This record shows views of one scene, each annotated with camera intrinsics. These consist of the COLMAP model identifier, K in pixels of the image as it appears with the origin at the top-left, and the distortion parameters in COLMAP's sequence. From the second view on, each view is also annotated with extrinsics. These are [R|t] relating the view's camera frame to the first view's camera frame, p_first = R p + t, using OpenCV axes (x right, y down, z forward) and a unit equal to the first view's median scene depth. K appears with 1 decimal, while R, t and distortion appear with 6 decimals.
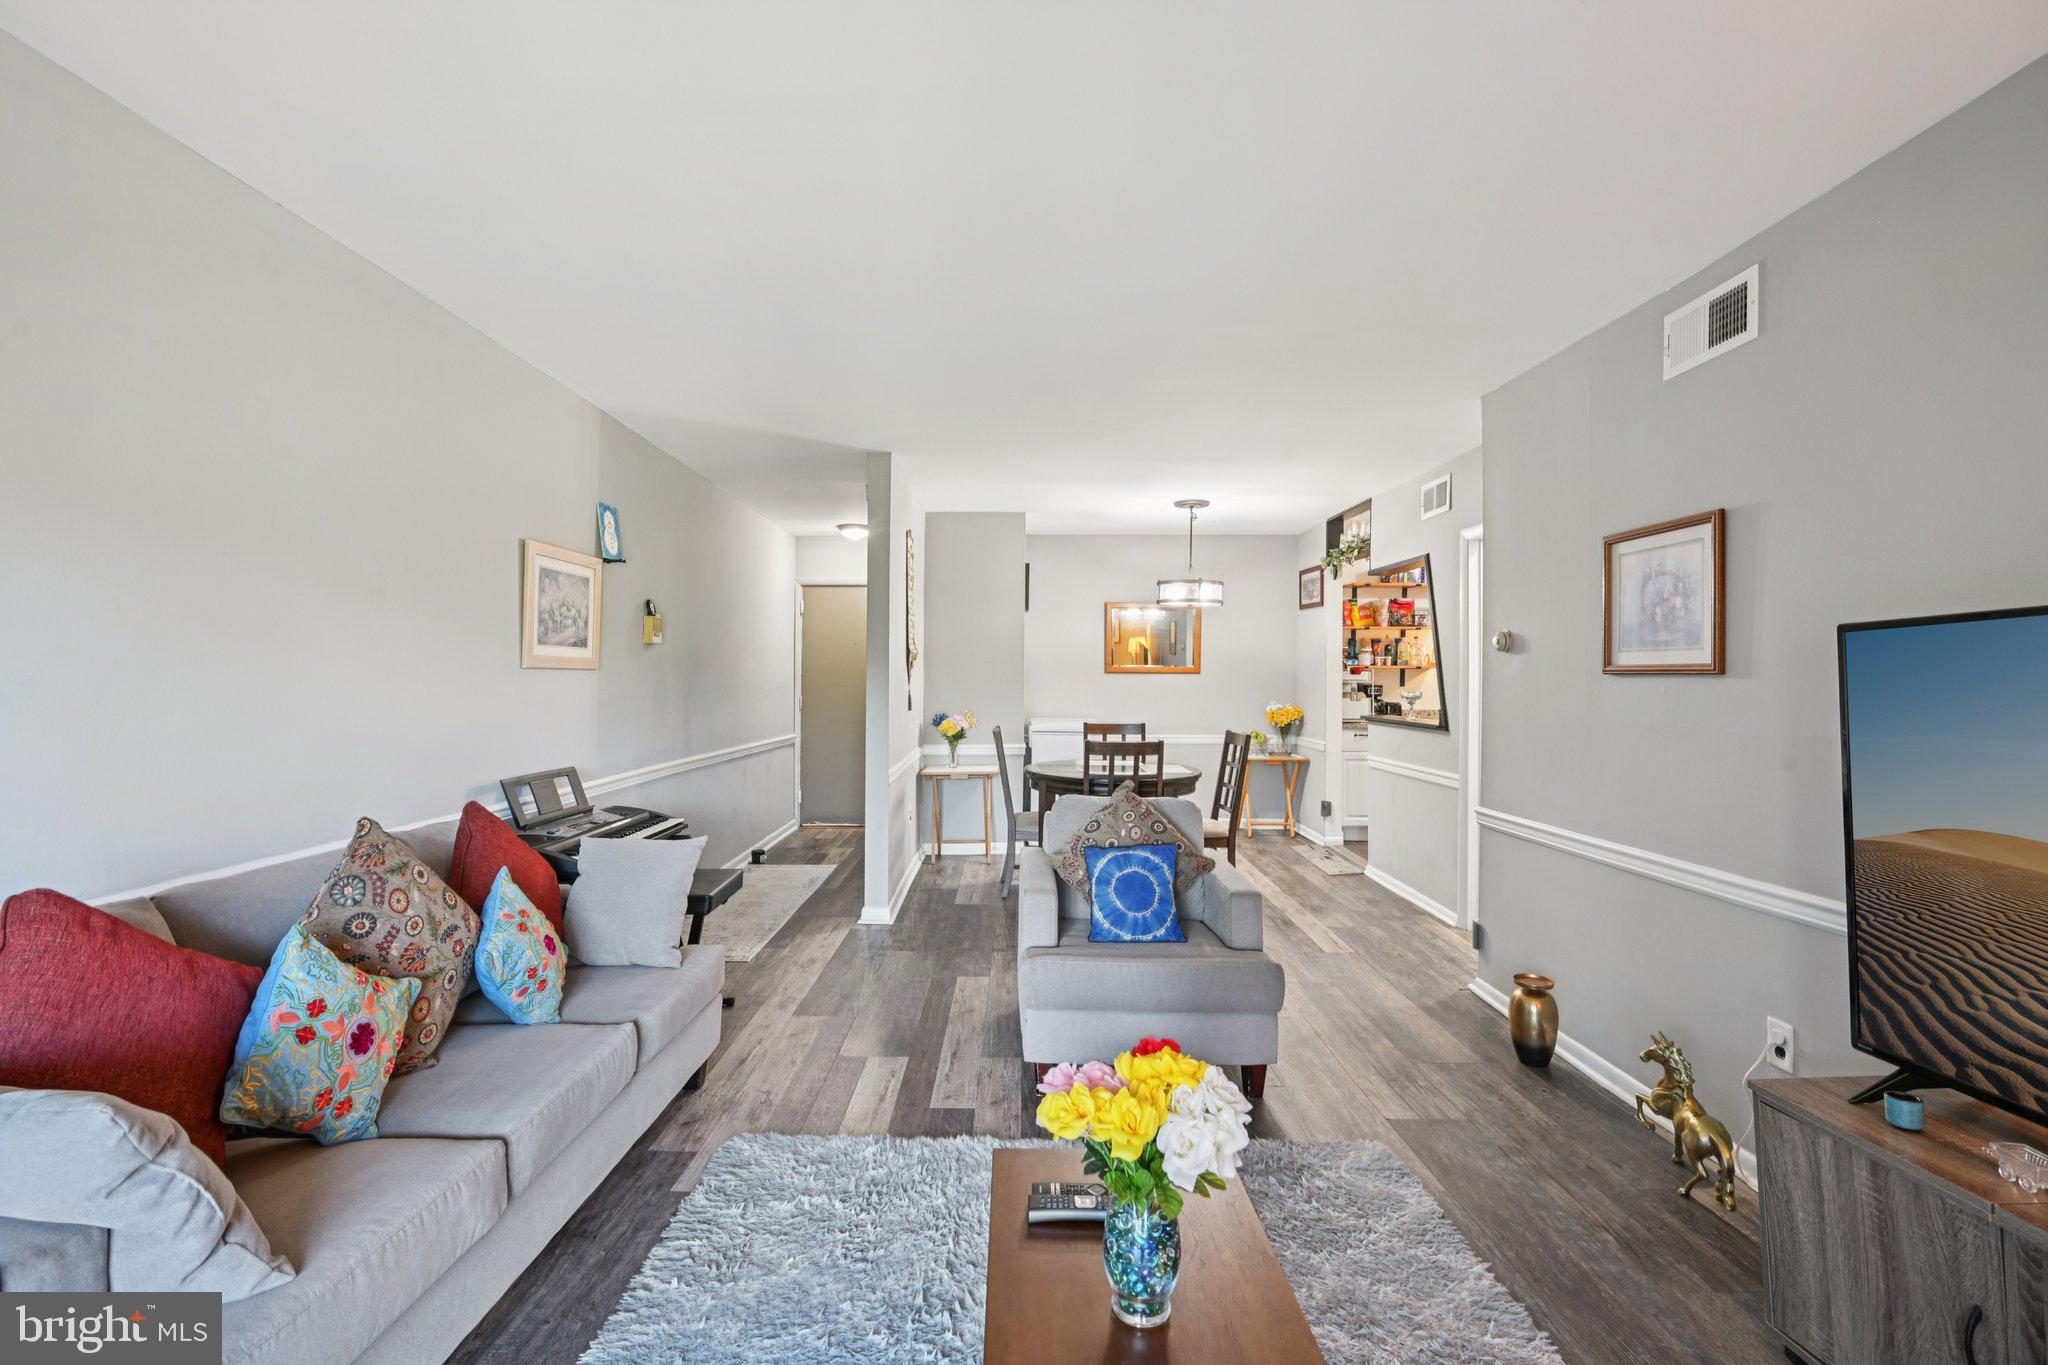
lens RADIAL K [[912.3, 0, 1030.5], [0, 912.3, 678.4], [0, 0, 1]] dist [0.000799, 0.000769]
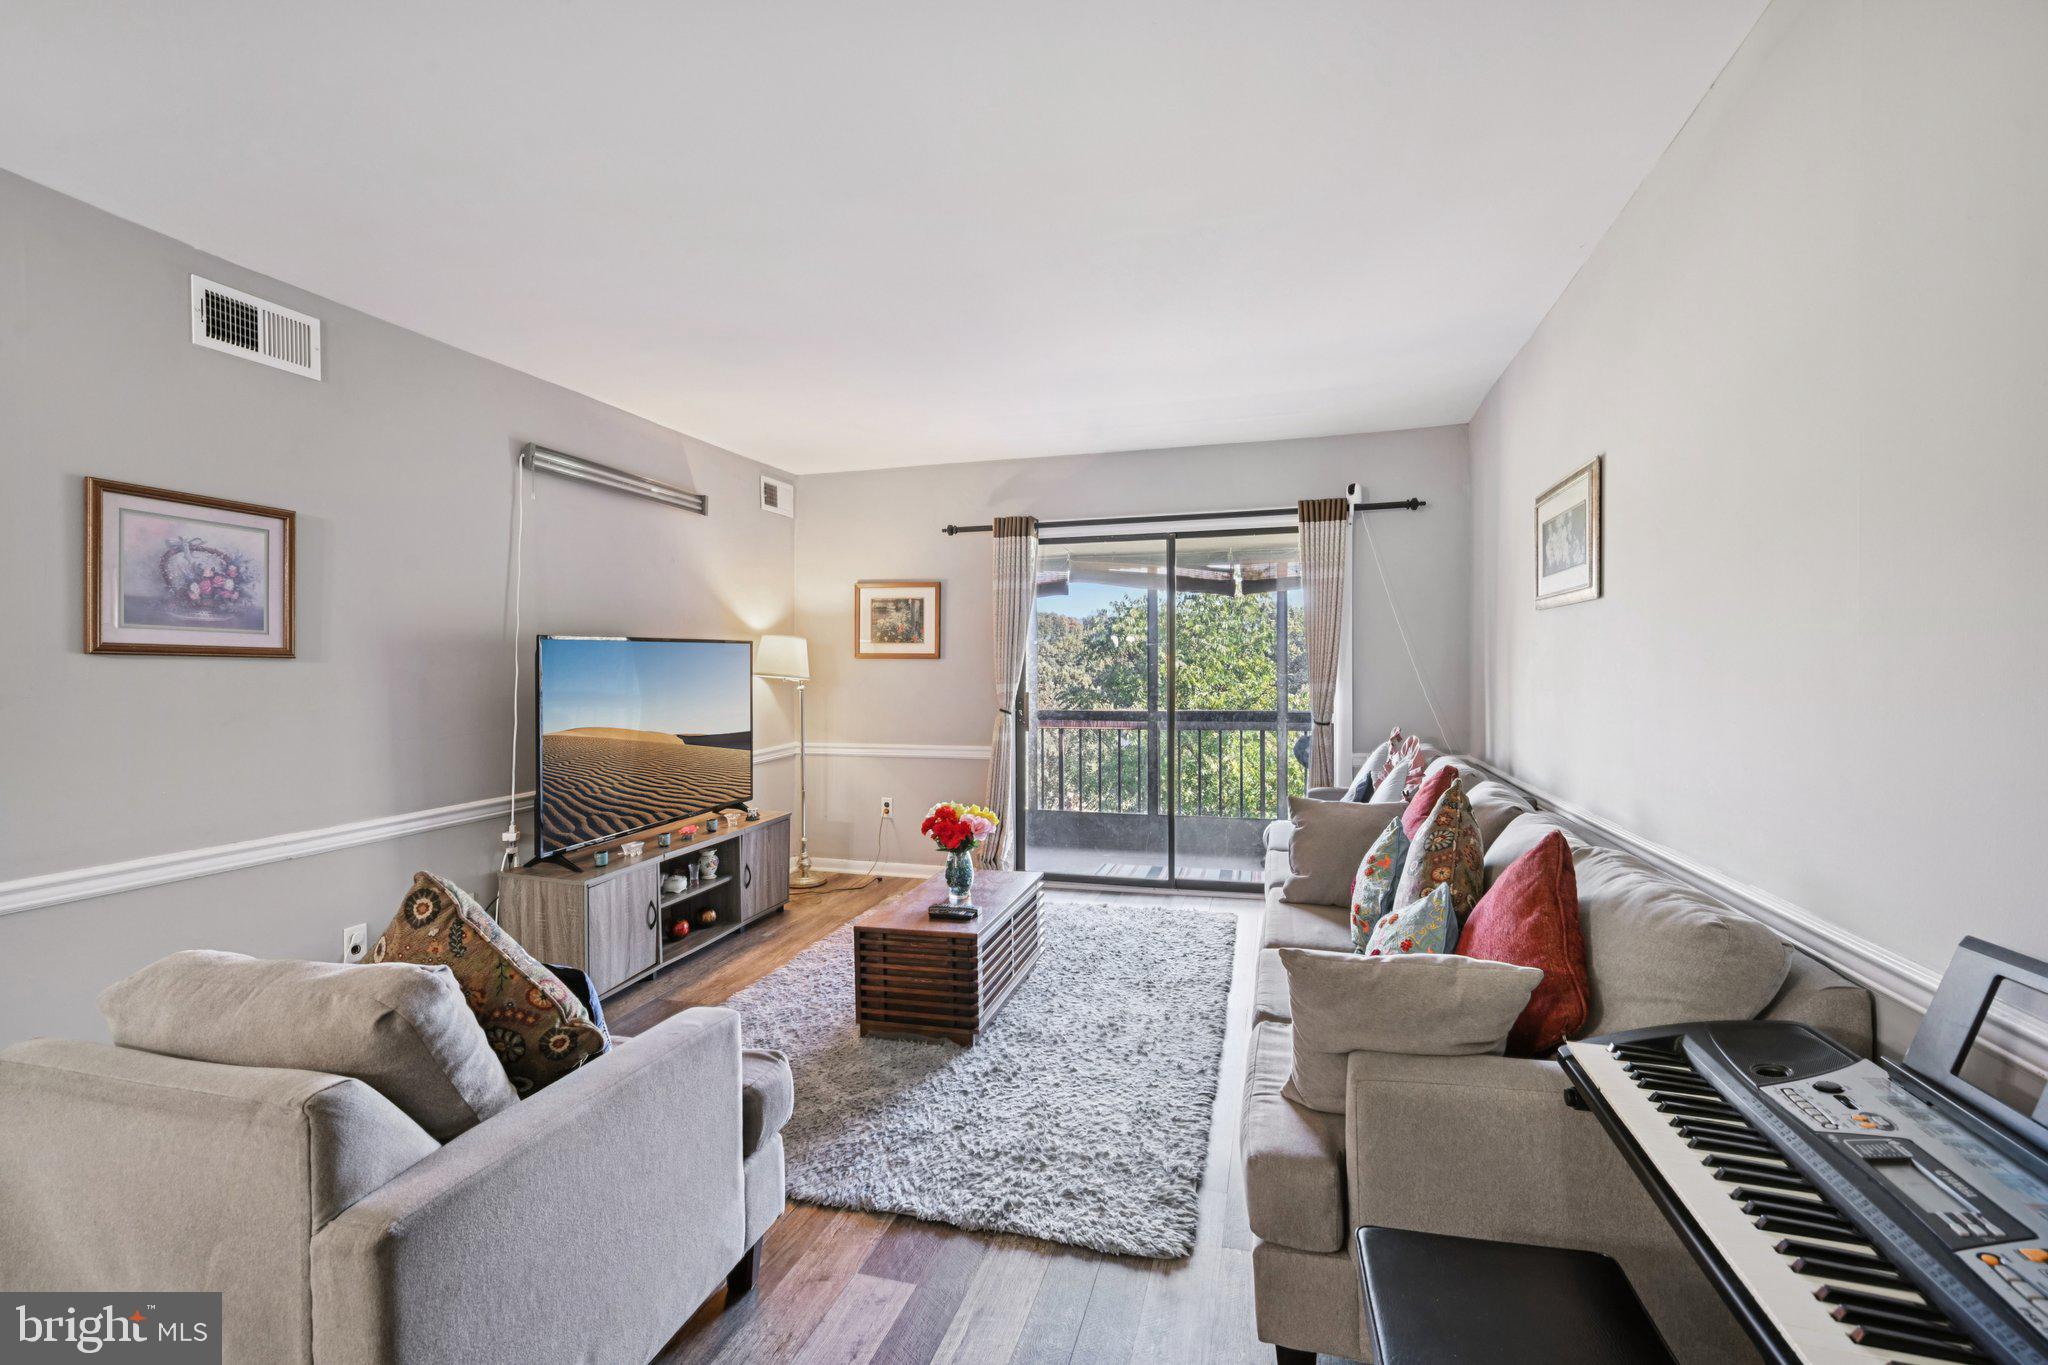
lens RADIAL K [[912.3, 0, 1017.3], [0, 912.3, 685.1], [0, 0, 1]] dist [0.000799, 0.000769]
pose [[-0.958717, -0.004272, 0.284331, -0.297639], [-0.001634, 0.999953, 0.009514, 0.011450], [-0.284358, 0.008657, -0.958679, 1.293020]]
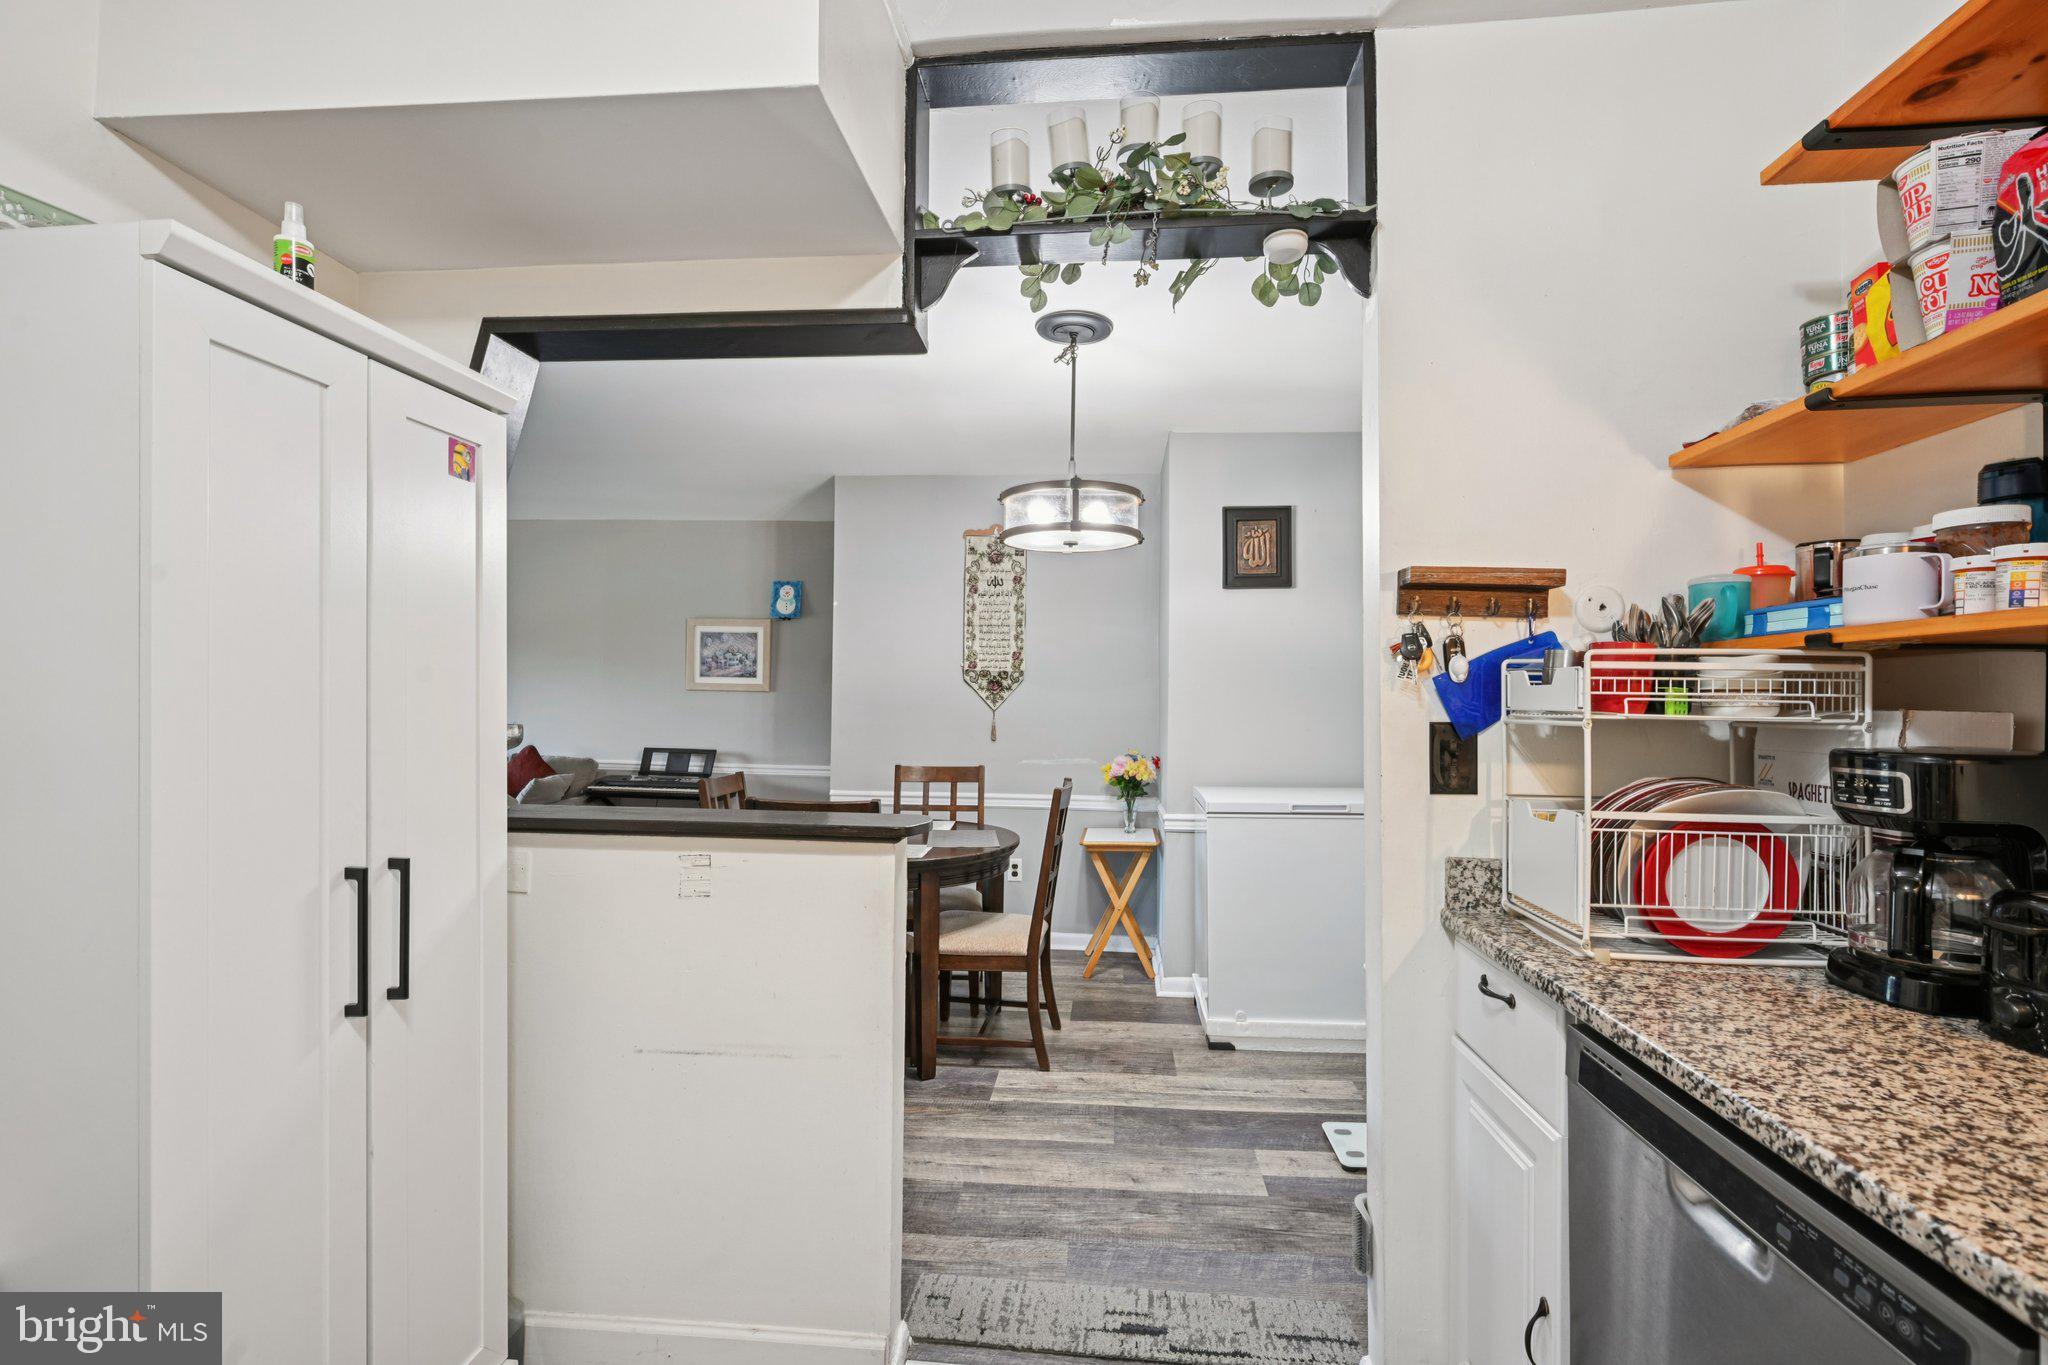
lens RADIAL K [[912.3, 0, 1025.0], [0, 912.3, 695.1], [0, 0, 1]] dist [0.000799, 0.000769]
pose [[-0.113566, -0.015184, -0.993414, 1.094205], [-0.018040, 0.999750, -0.013218, 0.008928], [0.993367, 0.016420, -0.113812, 1.784974]]
